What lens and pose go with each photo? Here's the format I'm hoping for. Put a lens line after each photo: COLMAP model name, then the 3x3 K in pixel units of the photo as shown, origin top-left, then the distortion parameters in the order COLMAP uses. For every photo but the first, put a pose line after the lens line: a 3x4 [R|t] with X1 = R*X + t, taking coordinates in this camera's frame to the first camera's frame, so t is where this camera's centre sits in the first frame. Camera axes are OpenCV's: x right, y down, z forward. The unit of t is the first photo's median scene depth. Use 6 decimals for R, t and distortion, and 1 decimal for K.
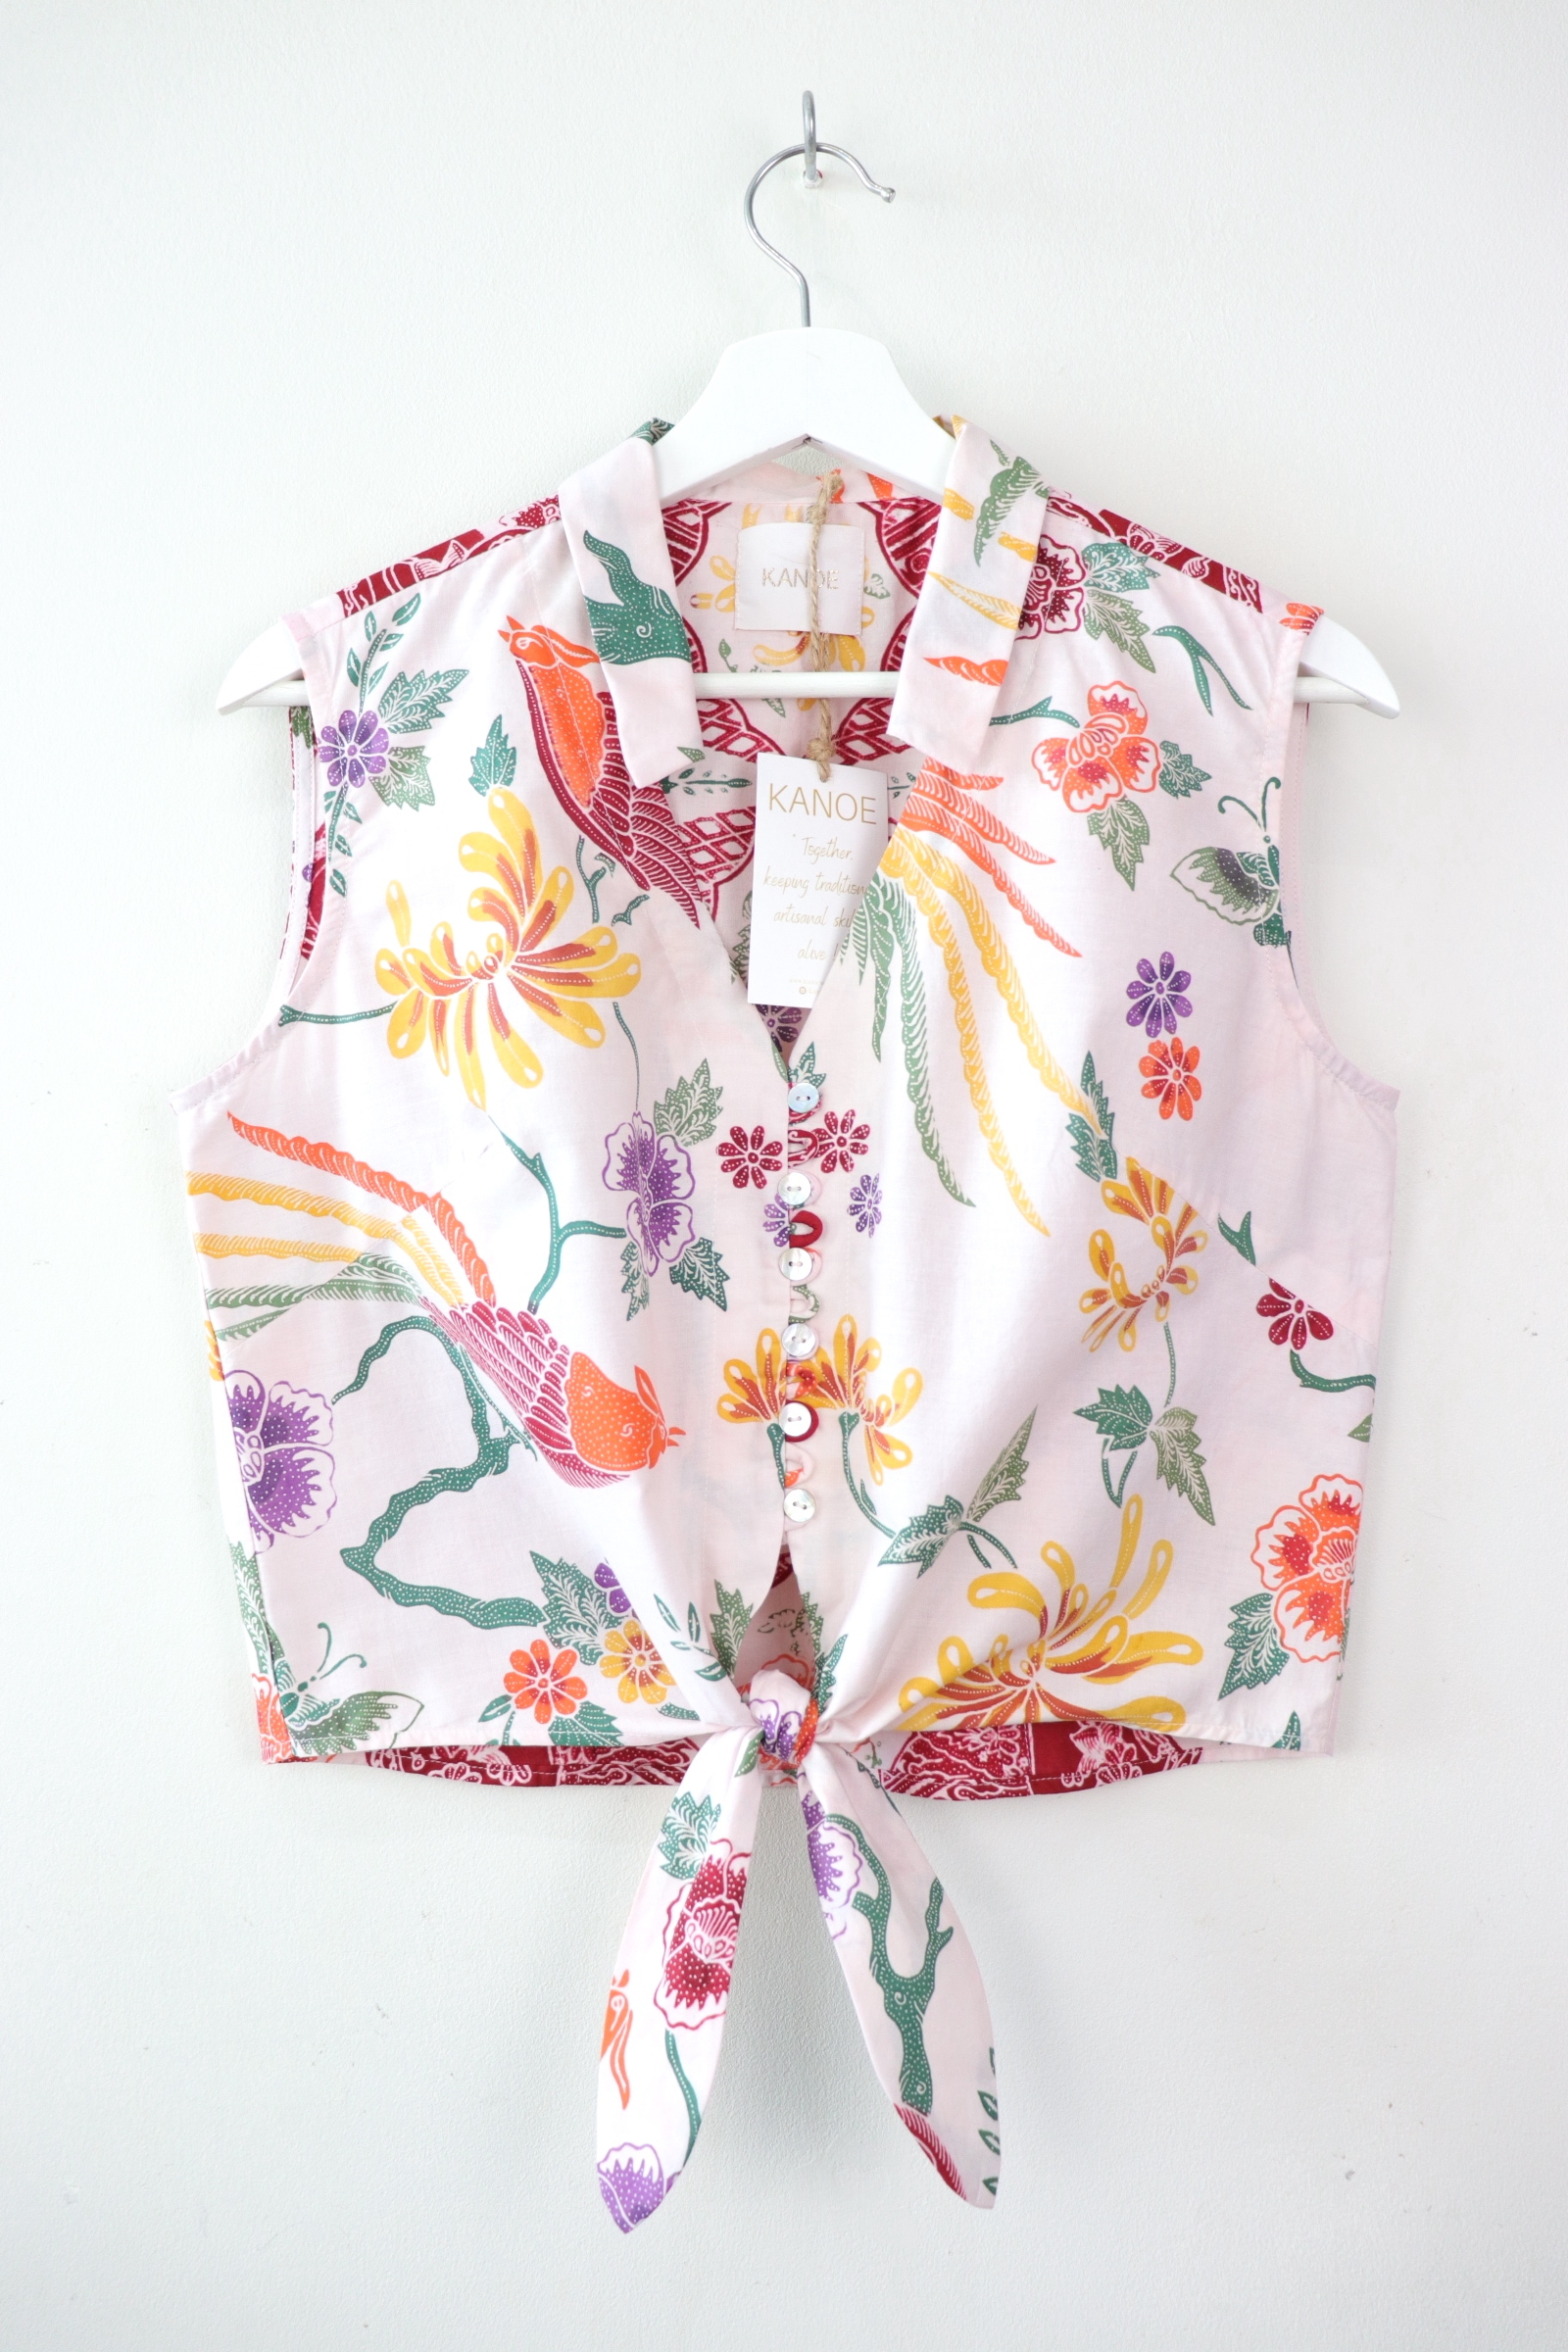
lens RADIAL K [[2011.4, 0, 772.6], [0, 2011.4, 1180.3], [0, 0, 1]] dist [-0.131604, 0.070596]
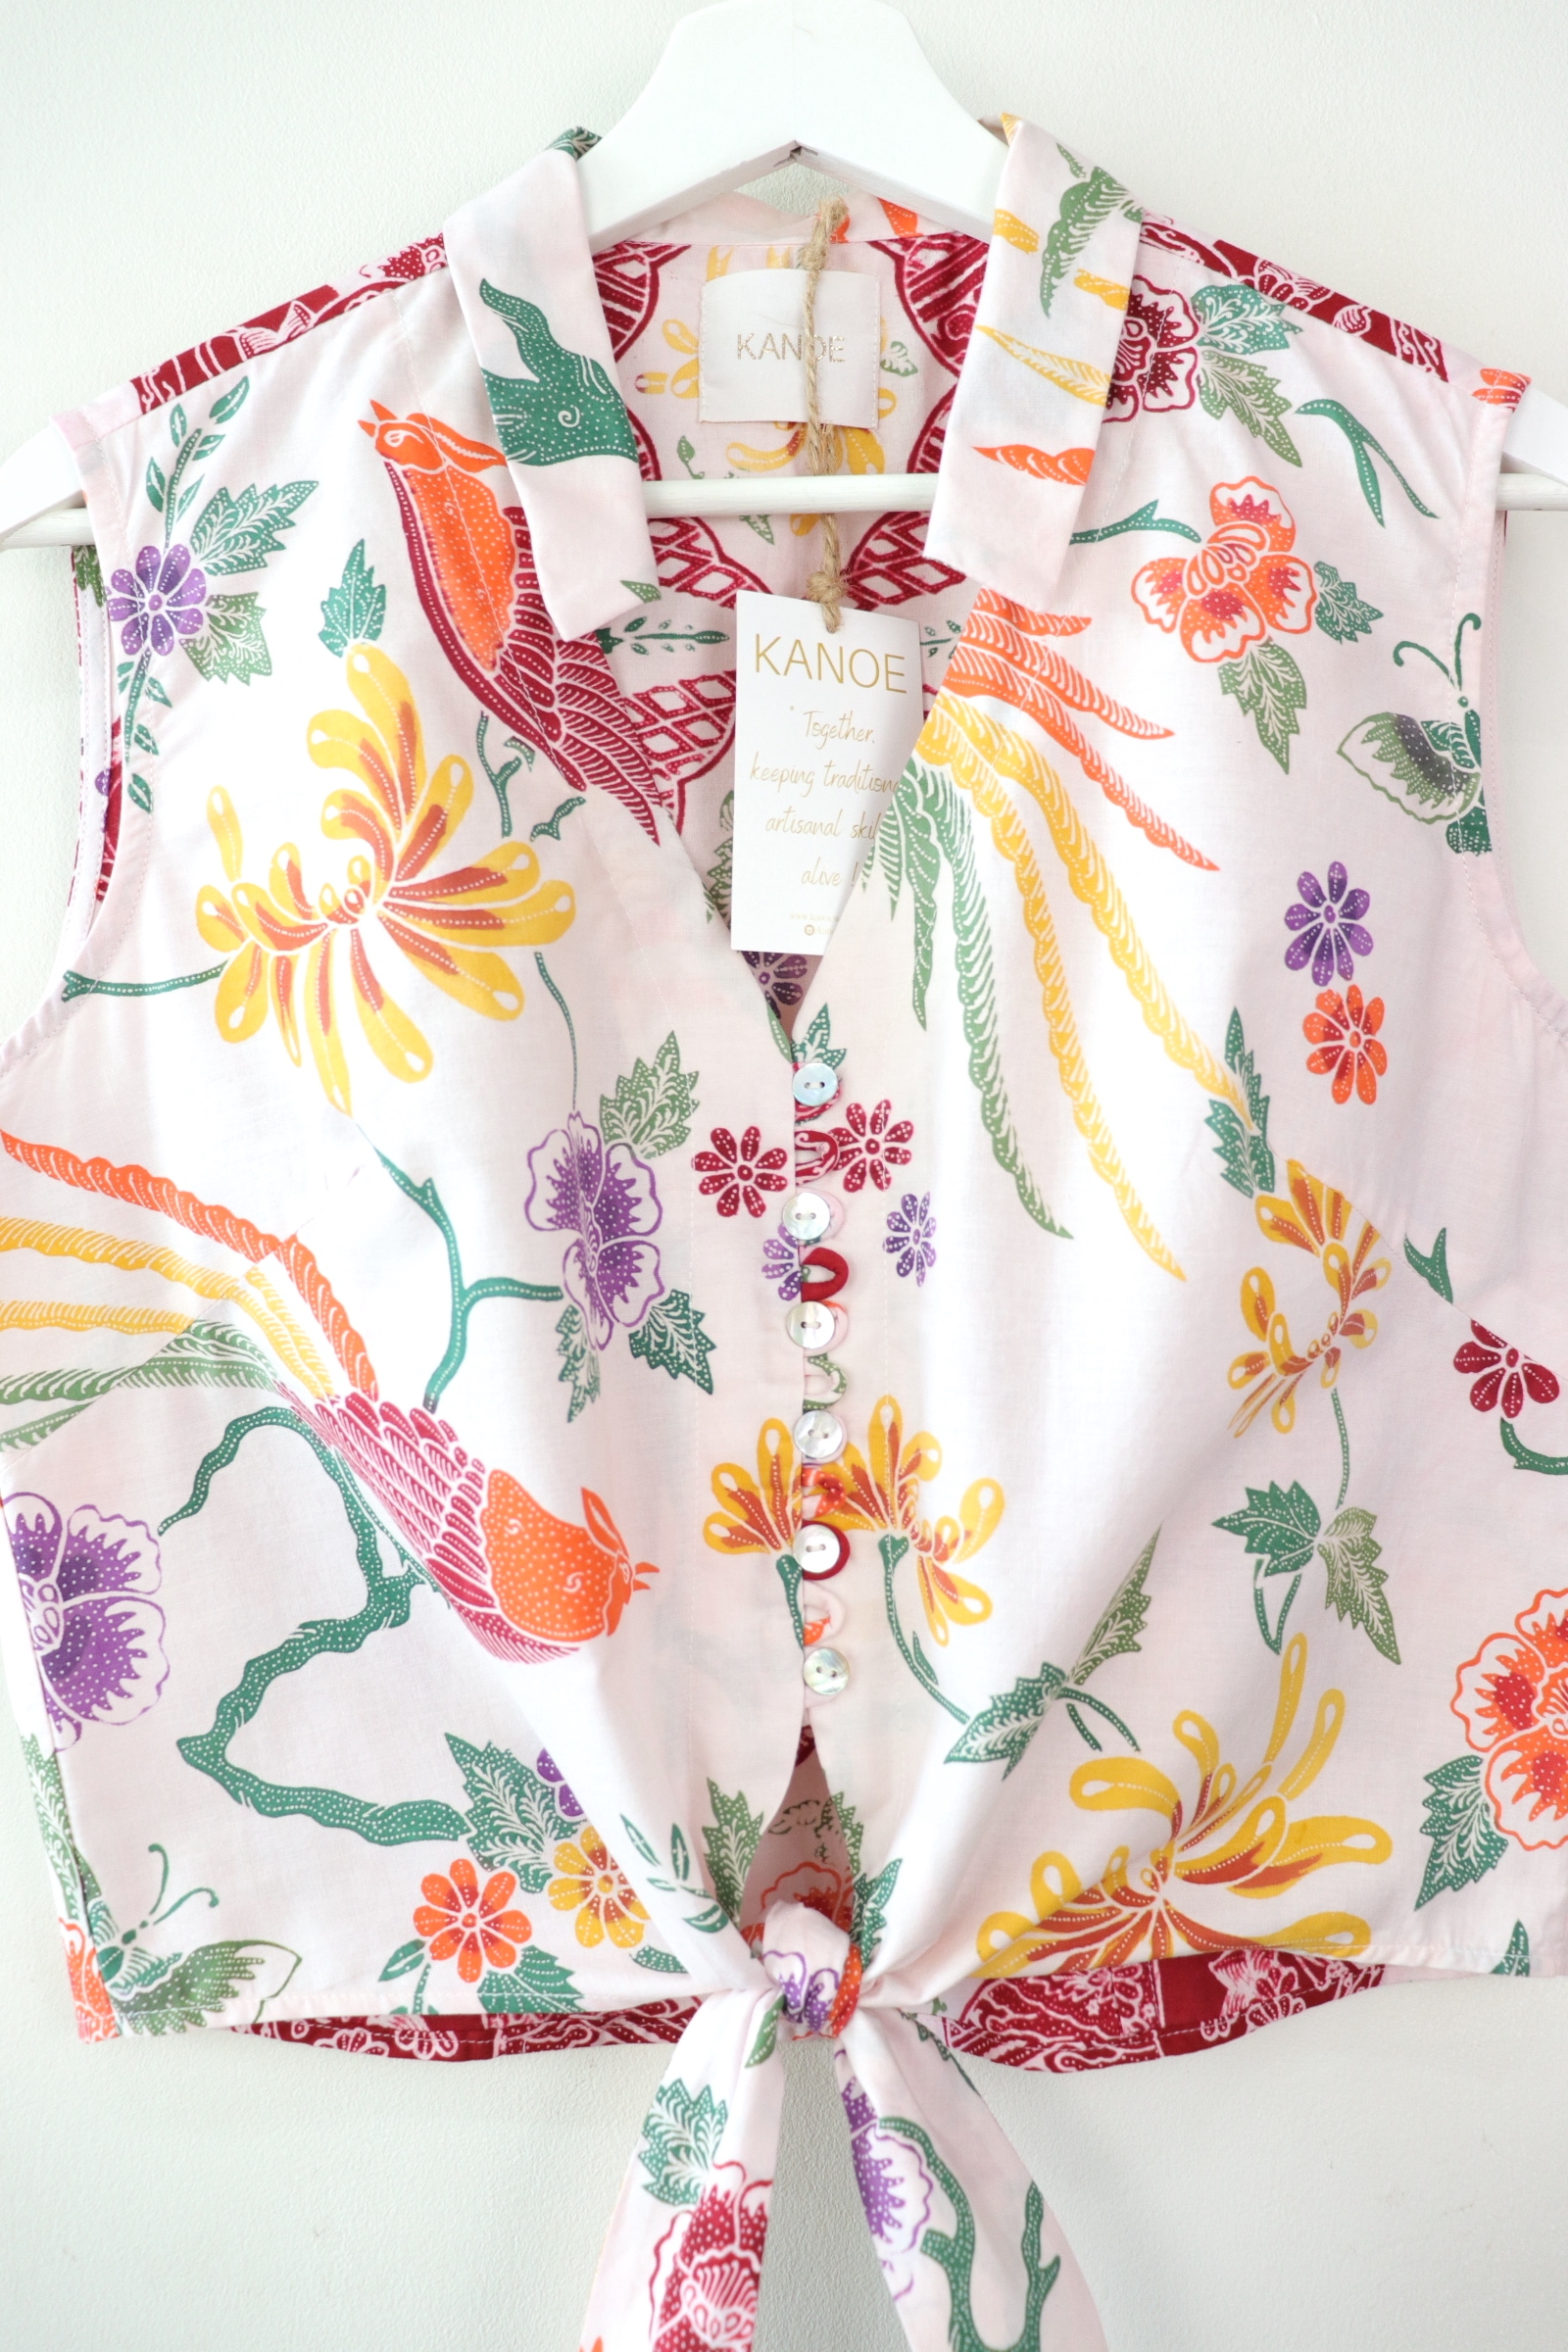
lens RADIAL K [[2011.4, 0, 805.5], [0, 2011.4, 1181.0], [0, 0, 1]] dist [-0.131604, 0.070596]
pose [[0.999180, -0.026640, 0.030482, -0.010193], [0.026085, 0.999489, 0.018482, -0.020583], [-0.030959, -0.017672, 0.999364, 0.304854]]
